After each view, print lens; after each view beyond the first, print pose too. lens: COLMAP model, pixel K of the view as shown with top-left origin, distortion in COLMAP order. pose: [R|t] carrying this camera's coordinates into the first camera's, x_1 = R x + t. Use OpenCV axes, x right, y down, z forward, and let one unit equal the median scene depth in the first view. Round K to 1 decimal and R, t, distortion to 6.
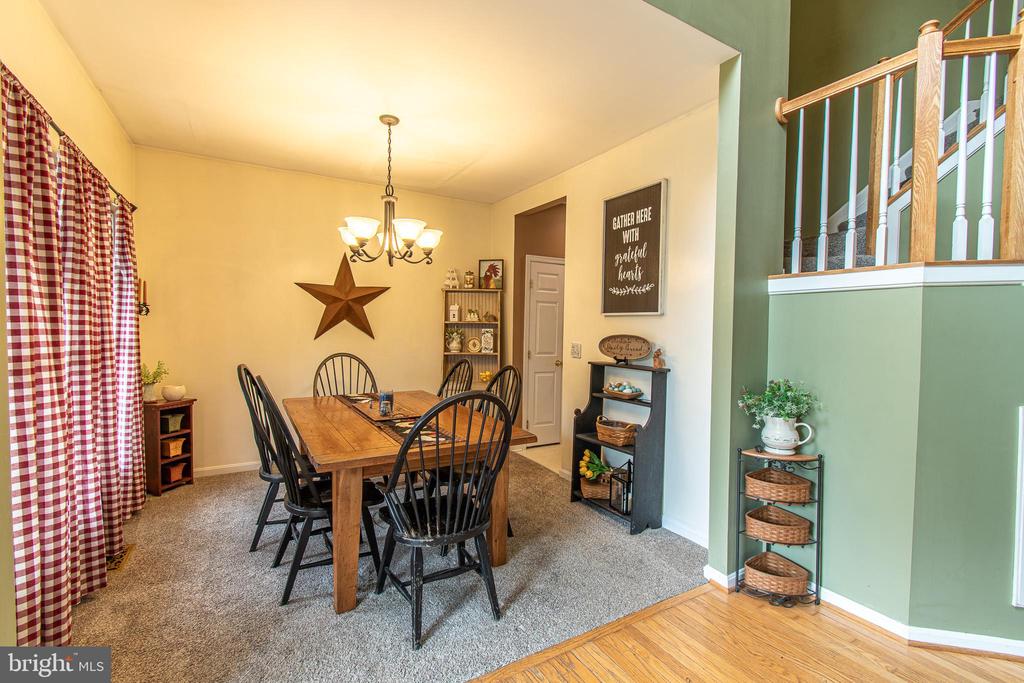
lens RADIAL K [[450.9, 0, 511.7], [0, 450.9, 341.6], [0, 0, 1]] dist [0.002895, -0.001806]
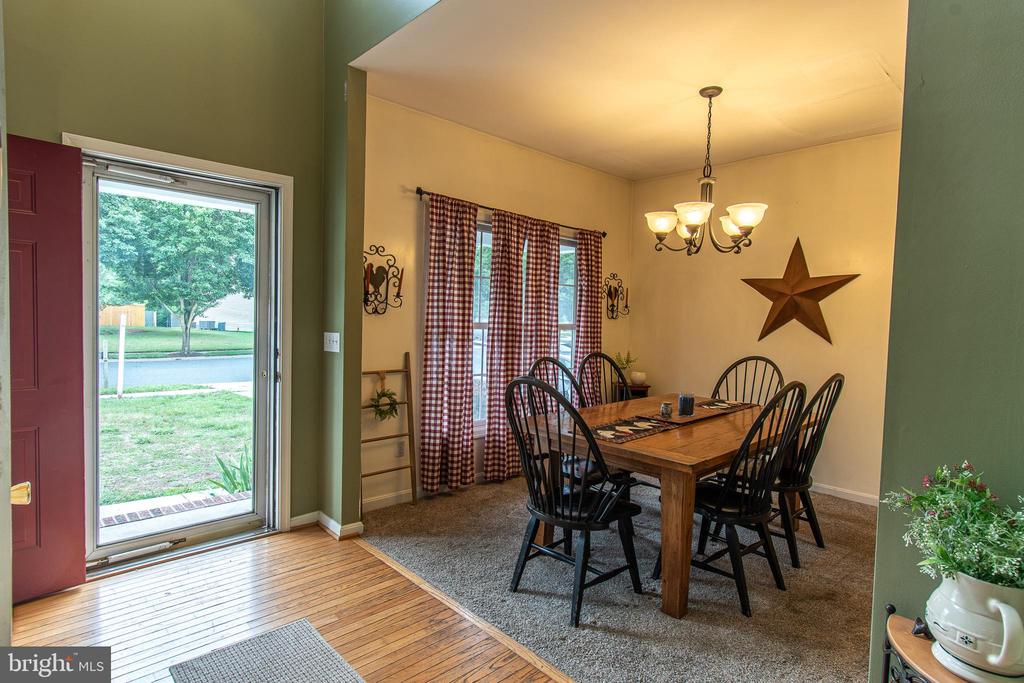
lens RADIAL K [[539.4, 0, 511.1], [0, 539.4, 337.2], [0, 0, 1]] dist [0.004669, 0.000539]
pose [[0.208462, 0.028812, -0.977606, 0.502319], [-0.051596, 0.998498, 0.018425, -0.005594], [0.976669, 0.046600, 0.209635, 0.289179]]
